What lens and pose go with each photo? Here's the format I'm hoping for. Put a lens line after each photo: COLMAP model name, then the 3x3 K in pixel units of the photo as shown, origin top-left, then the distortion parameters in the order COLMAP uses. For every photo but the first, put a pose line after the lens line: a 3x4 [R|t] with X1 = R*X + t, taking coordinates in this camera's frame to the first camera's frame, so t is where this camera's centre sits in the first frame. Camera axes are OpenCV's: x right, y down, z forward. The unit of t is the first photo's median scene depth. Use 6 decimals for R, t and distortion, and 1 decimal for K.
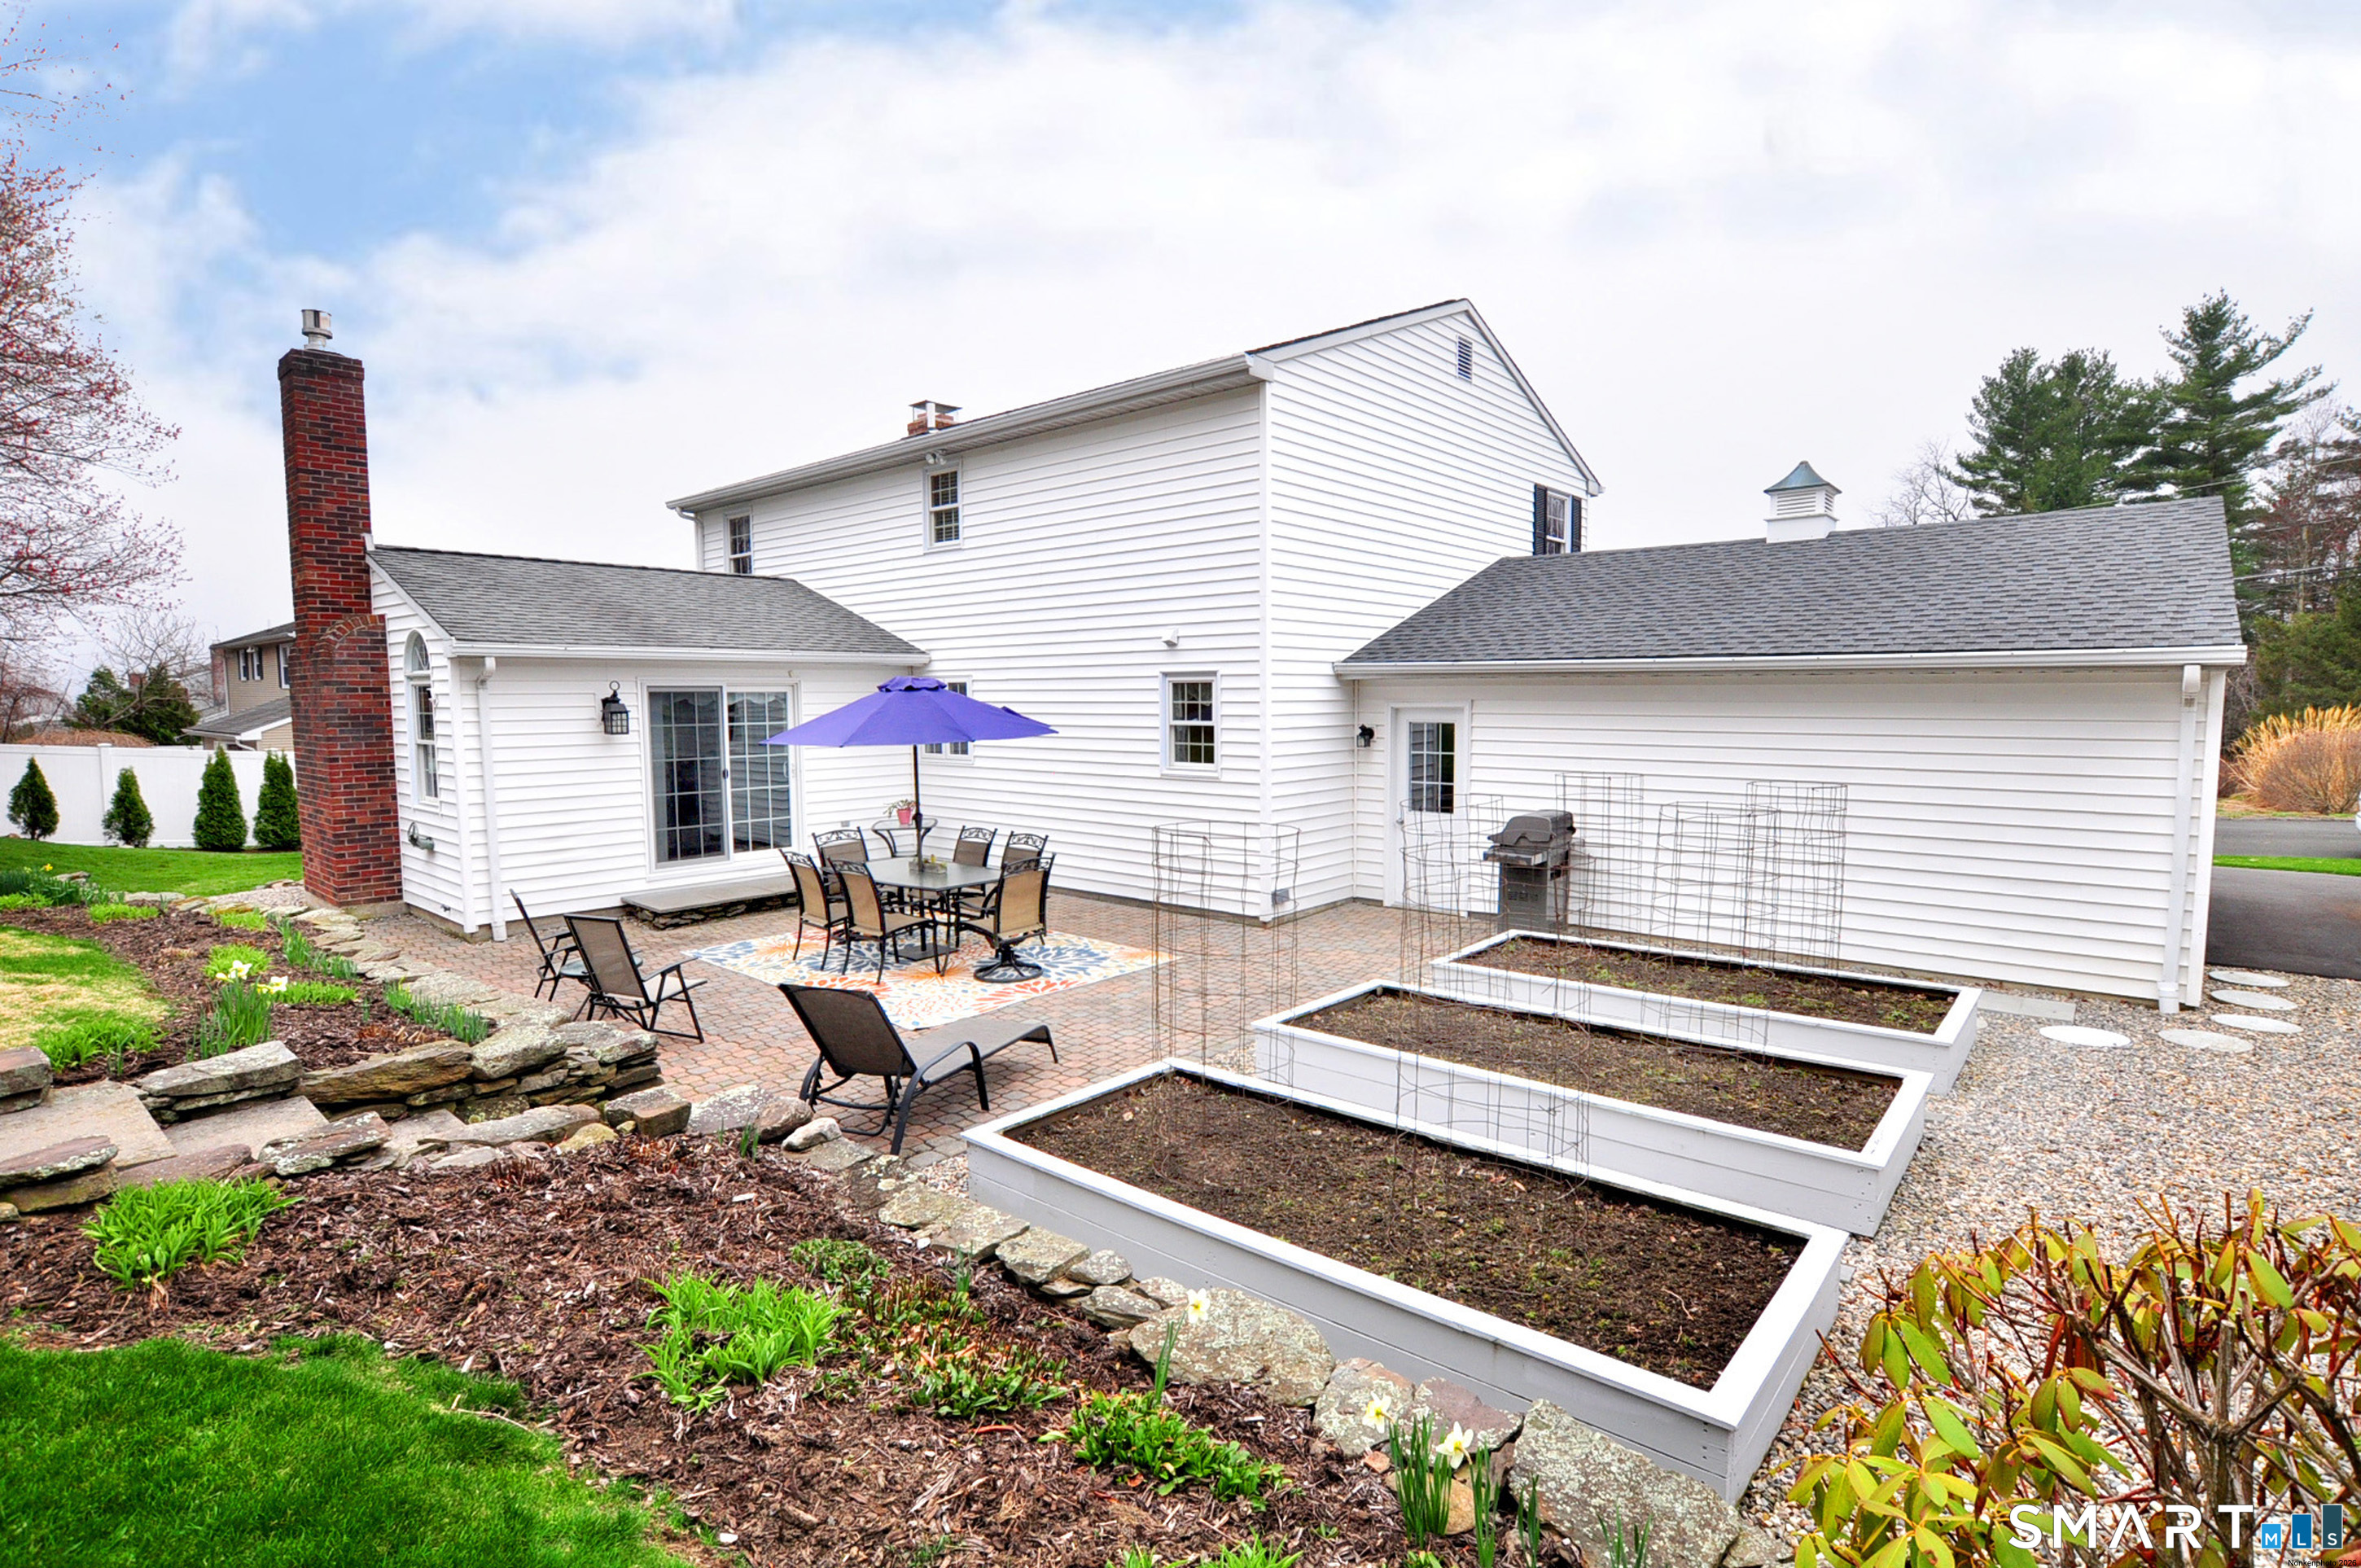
lens RADIAL K [[1130.8, 0, 1175.4], [0, 1130.8, 787.3], [0, 0, 1]] dist [-0.027658, 0.008333]
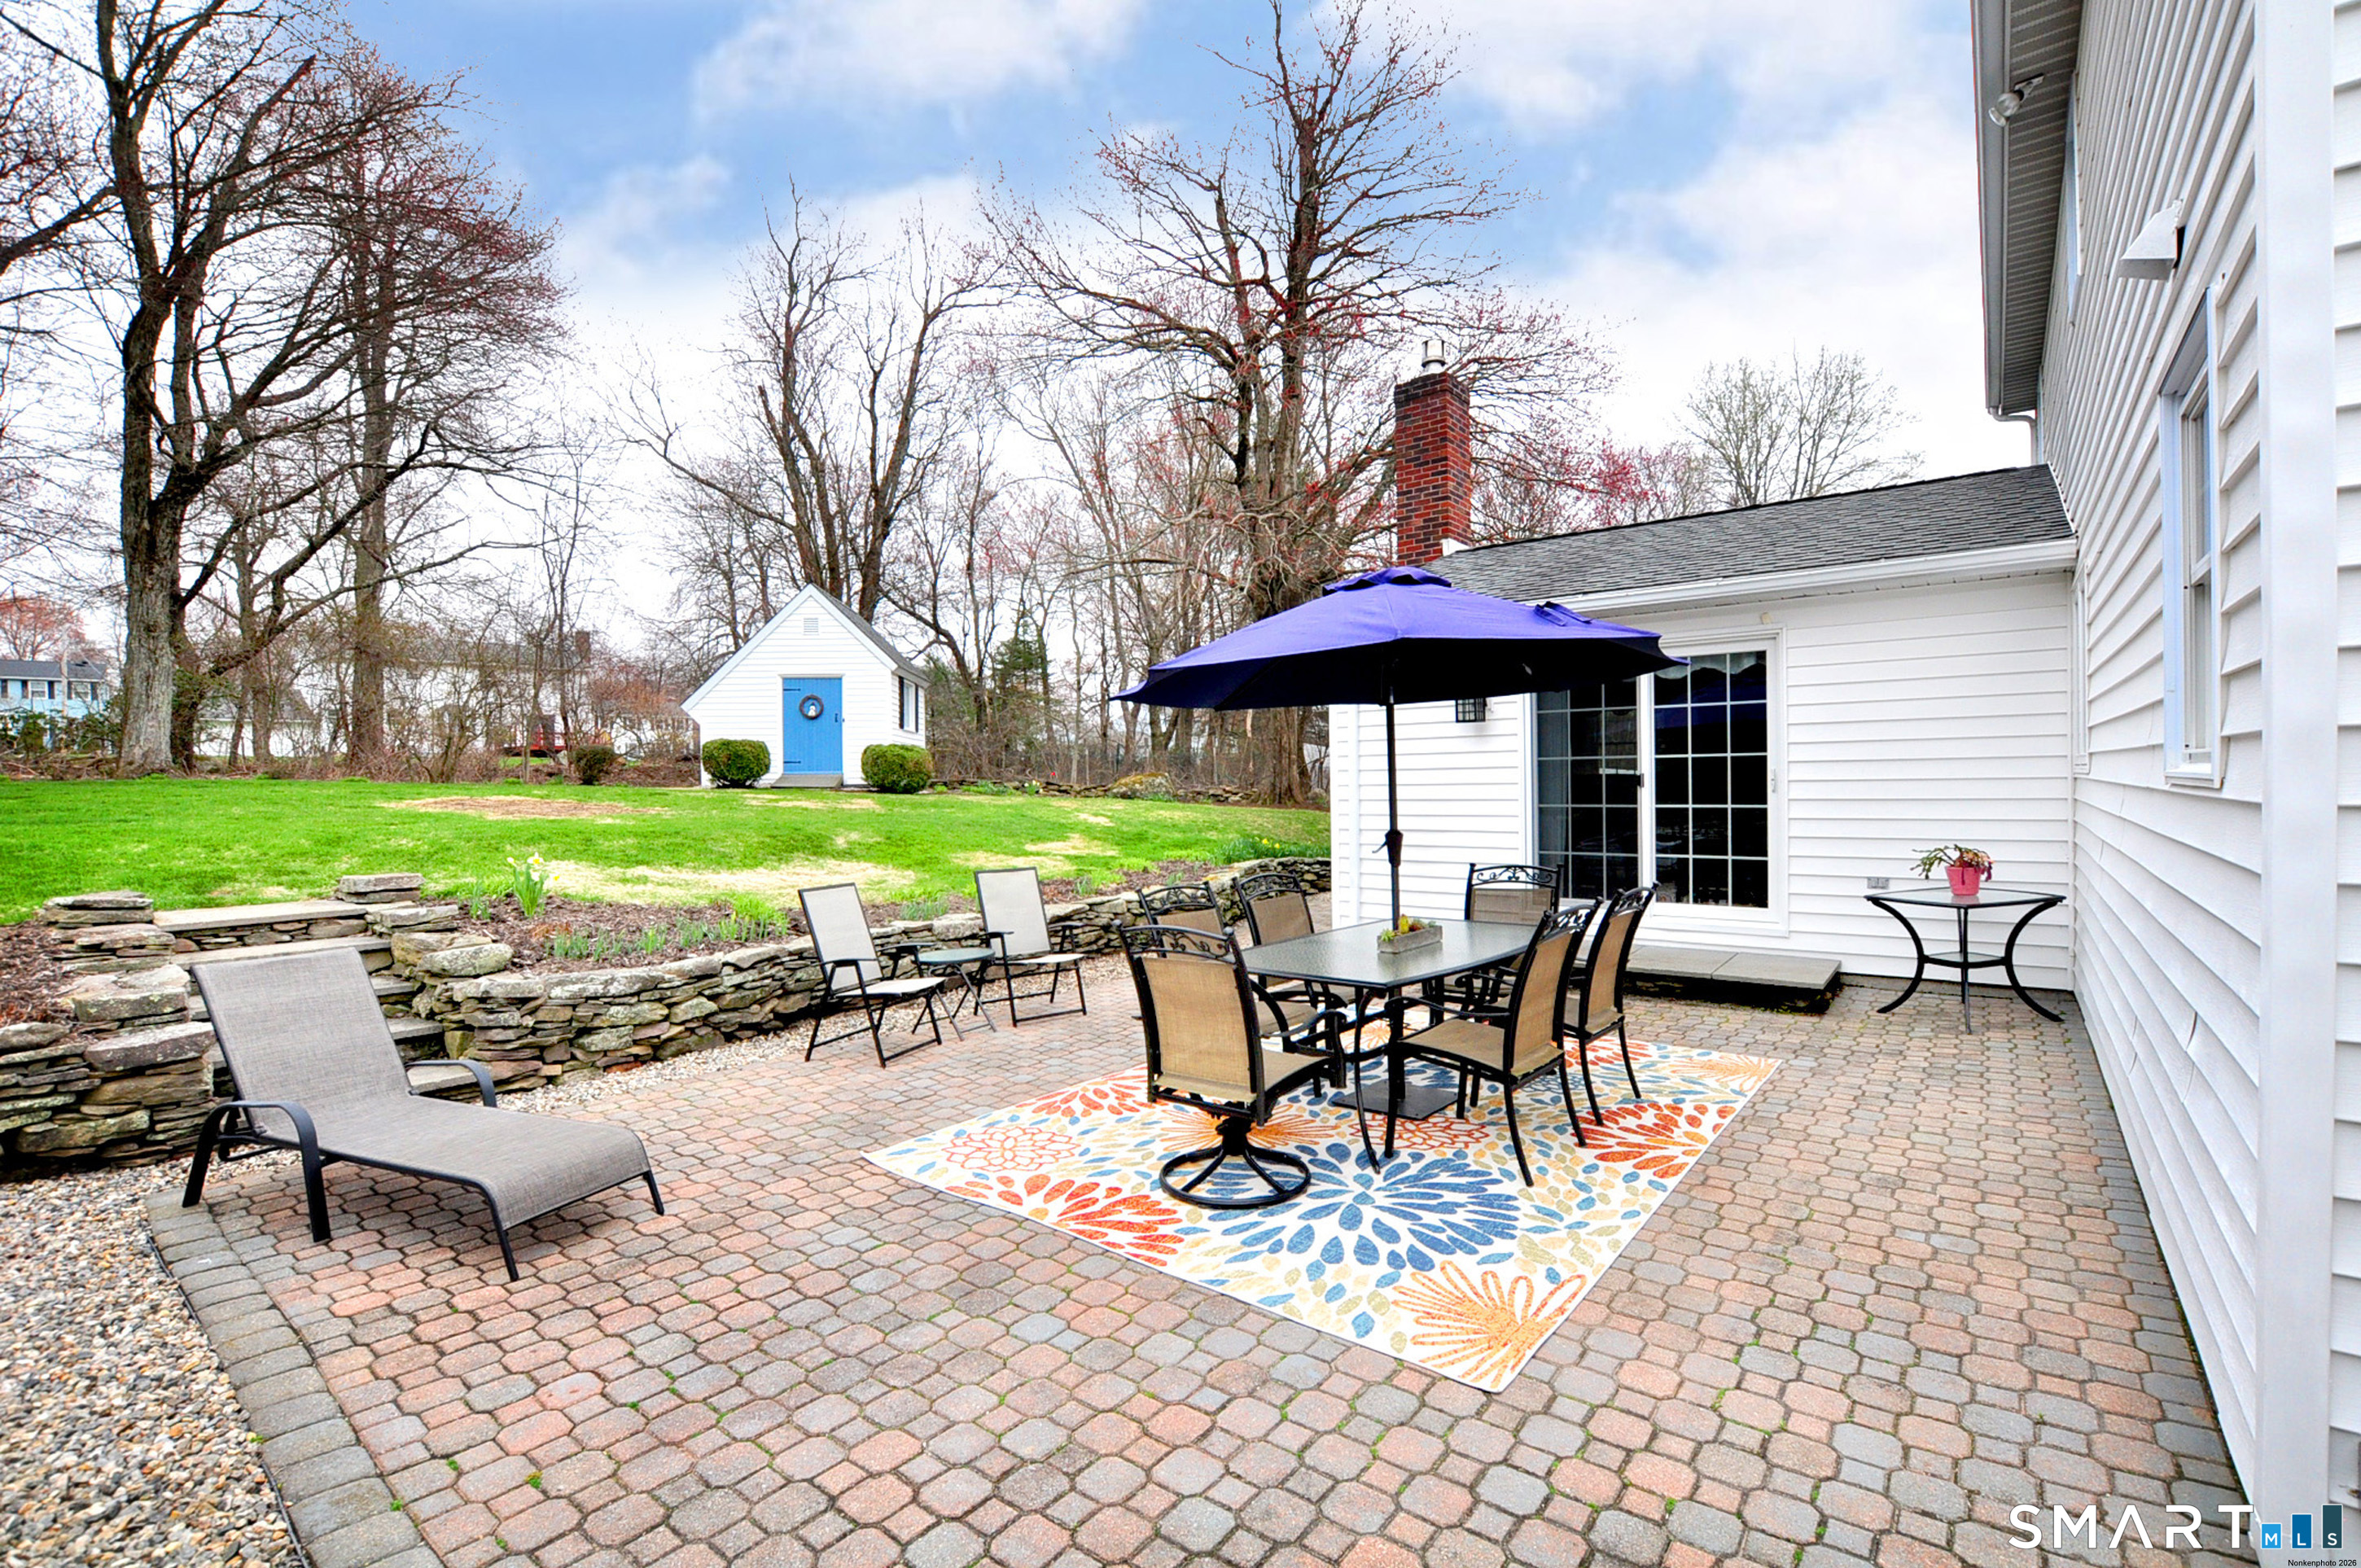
lens RADIAL K [[1033.3, 0, 1203.8], [0, 1033.3, 787.3], [0, 0, 1]] dist [-0.031310, 0.000545]
pose [[0.057904, 0.014306, -0.998220, 0.208384], [-0.065609, 0.997790, 0.010494, 0.003023], [0.996164, 0.064884, 0.058715, 0.750469]]
